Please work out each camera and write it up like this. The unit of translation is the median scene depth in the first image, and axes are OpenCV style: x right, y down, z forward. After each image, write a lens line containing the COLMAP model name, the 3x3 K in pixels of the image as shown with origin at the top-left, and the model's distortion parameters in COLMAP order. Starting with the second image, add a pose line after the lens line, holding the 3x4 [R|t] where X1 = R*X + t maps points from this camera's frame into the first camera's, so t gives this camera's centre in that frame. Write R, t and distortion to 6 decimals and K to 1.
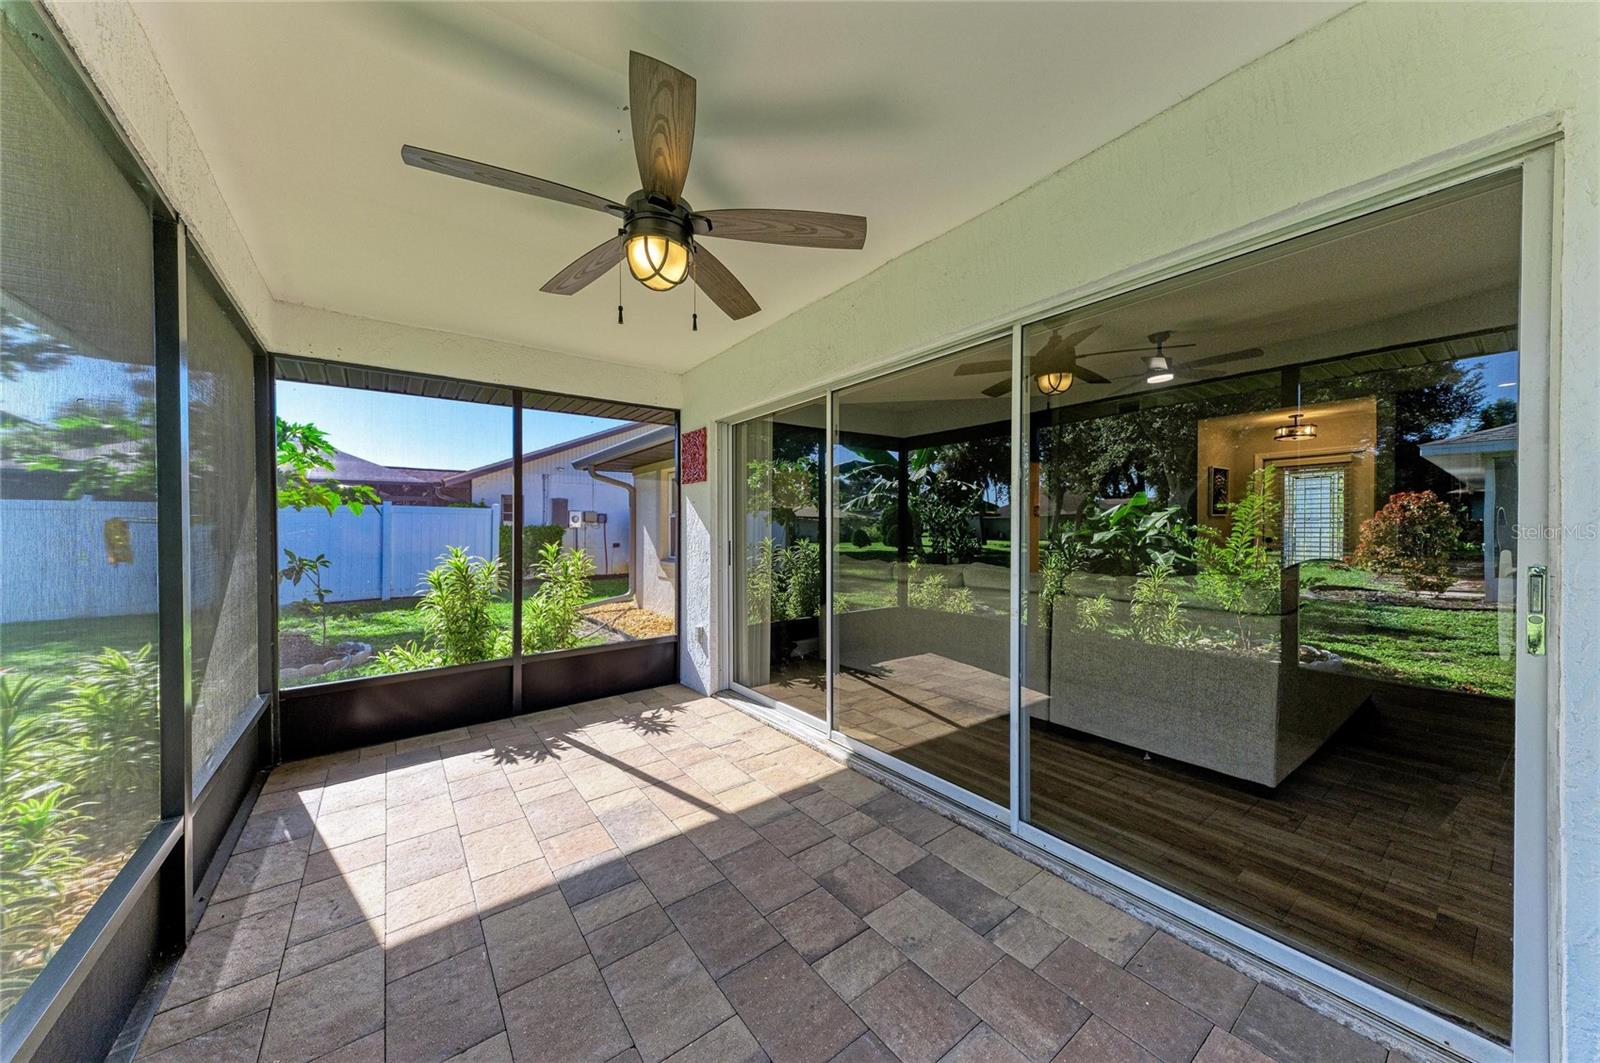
lens RADIAL K [[539.7, 0, 801.4], [0, 539.7, 526.6], [0, 0, 1]] dist [0.011404, -0.000042]
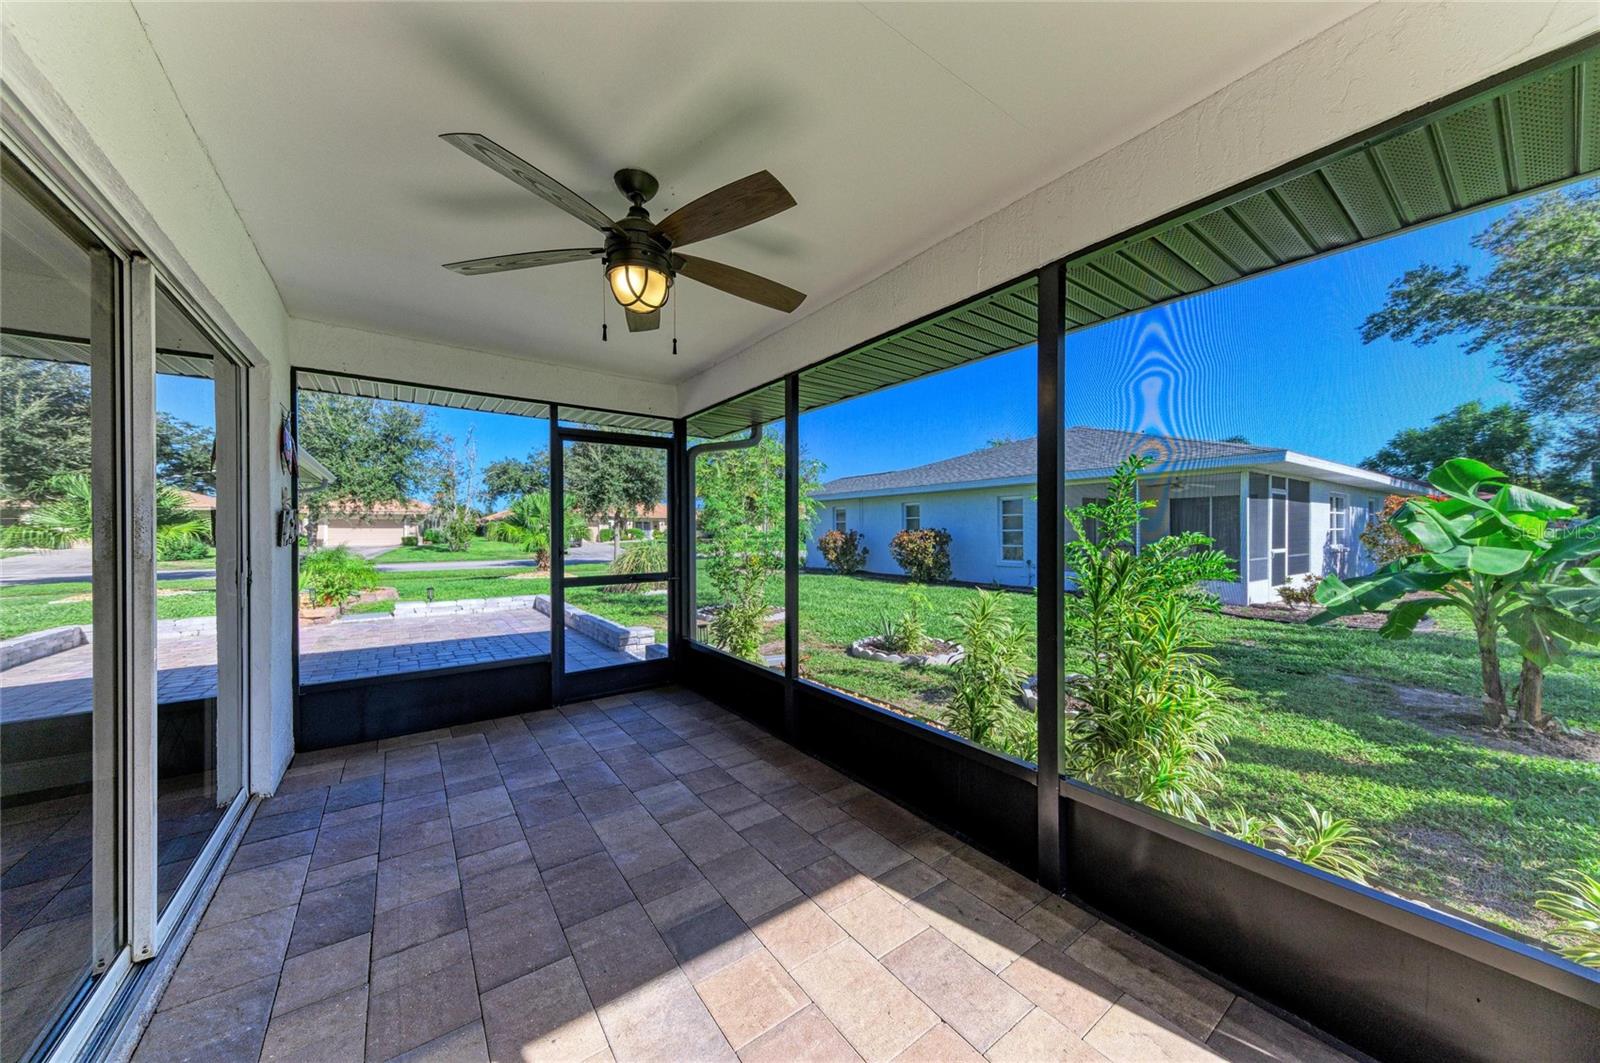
lens RADIAL K [[538.7, 0, 800.7], [0, 538.7, 536.7], [0, 0, 1]] dist [0.011857, -0.000141]
pose [[-0.999786, 0.005368, 0.019970, -0.494541], [0.005600, 0.999917, 0.011572, -0.003440], [-0.019906, 0.011682, -0.999734, 1.689950]]
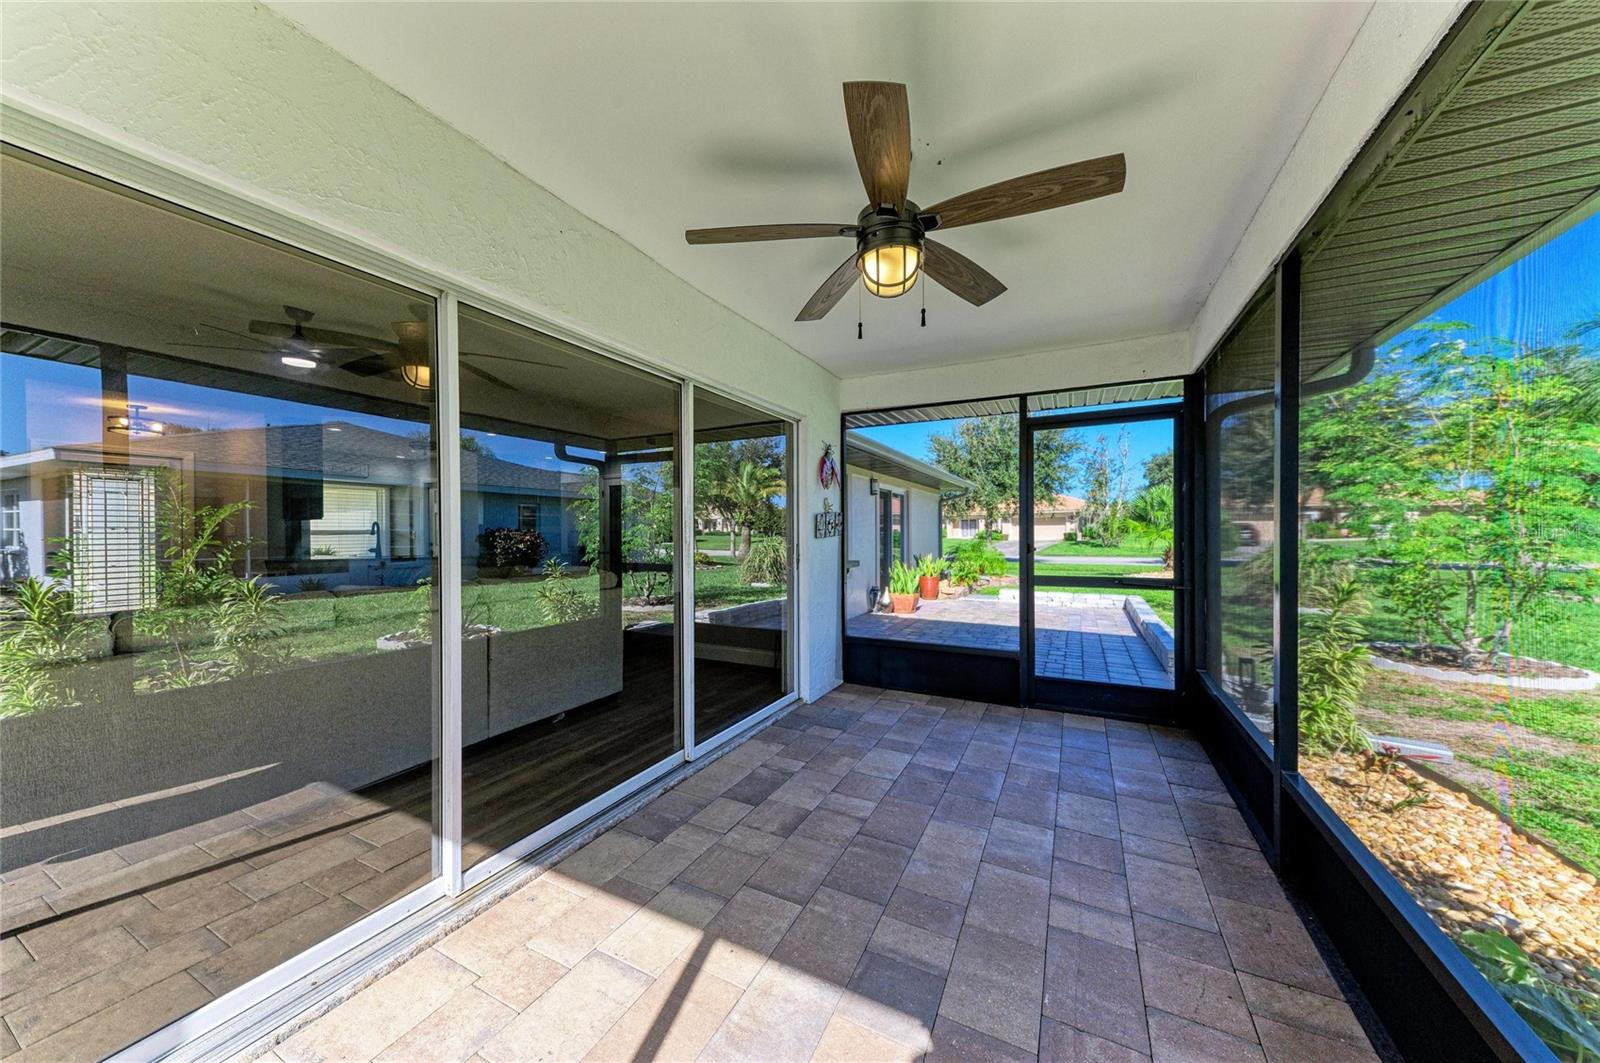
lens RADIAL K [[538.7, 0, 800.7], [0, 538.7, 536.7], [0, 0, 1]] dist [0.011857, -0.000141]
pose [[-0.427623, -0.004063, 0.903948, -0.911985], [0.009980, 0.999908, 0.009216, 0.004325], [-0.903902, 0.012963, -0.427543, 1.303535]]
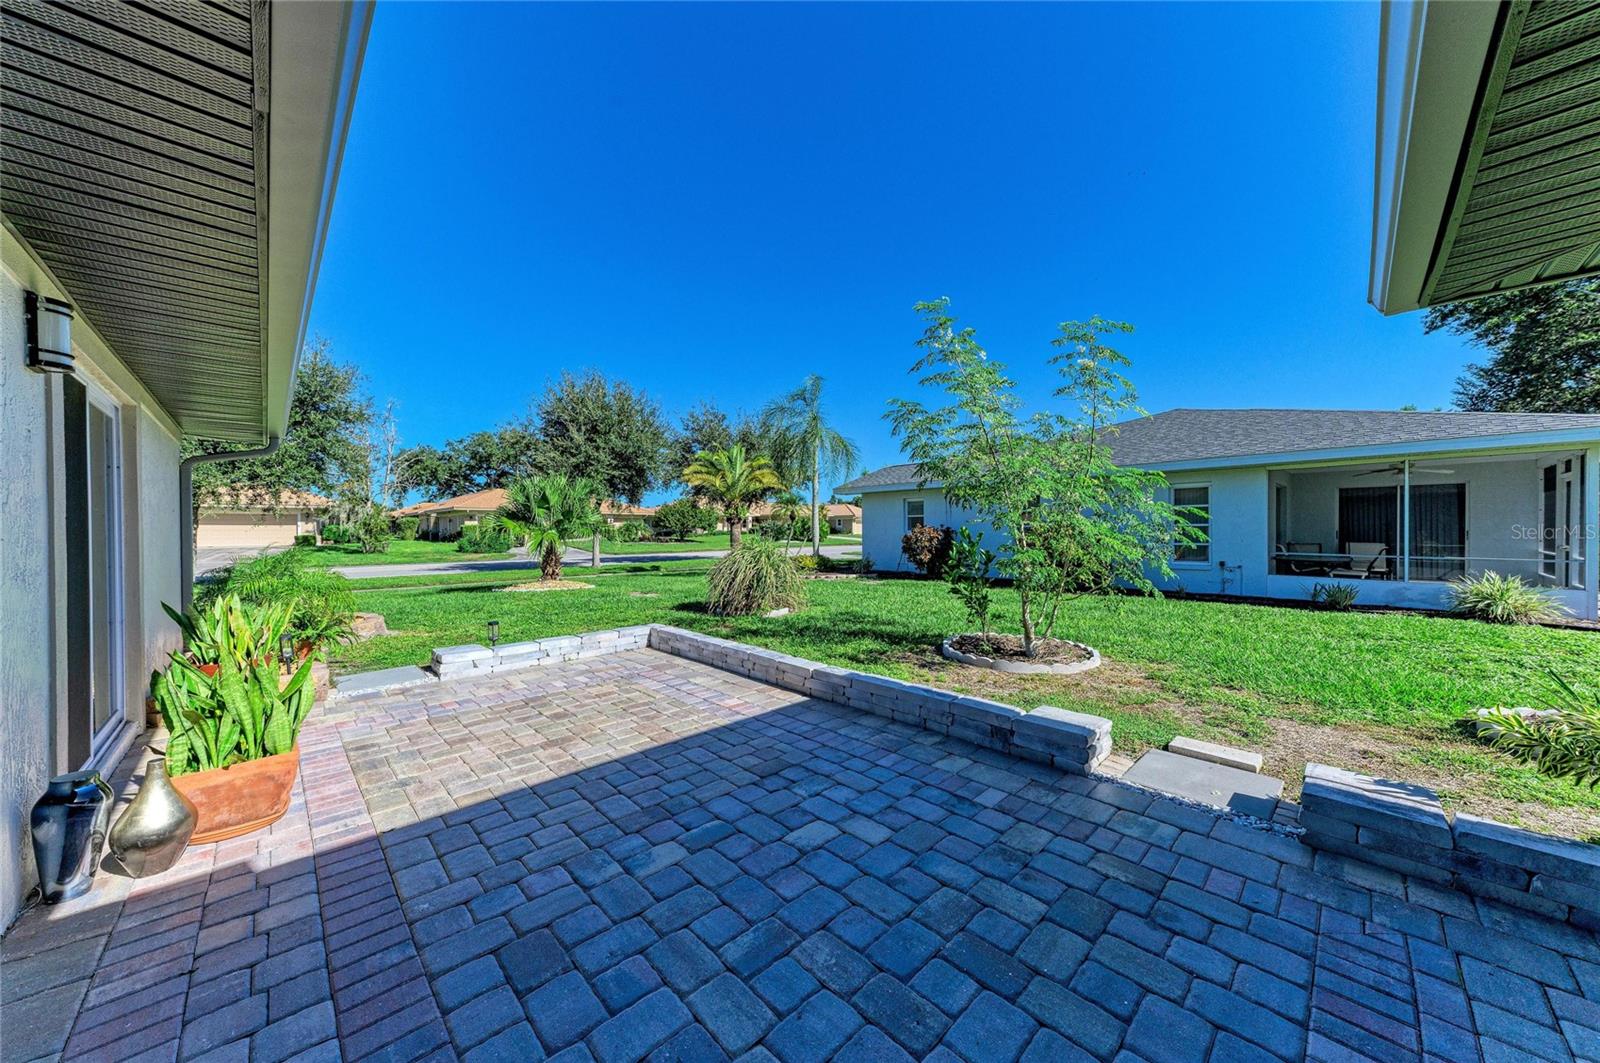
lens RADIAL K [[538.7, 0, 800.7], [0, 538.7, 536.7], [0, 0, 1]] dist [0.011857, -0.000141]
pose [[-0.993145, 0.008769, -0.116562, 1.363525], [0.006799, 0.999827, 0.017291, 0.006077], [0.116693, 0.016379, -0.993033, 0.144026]]
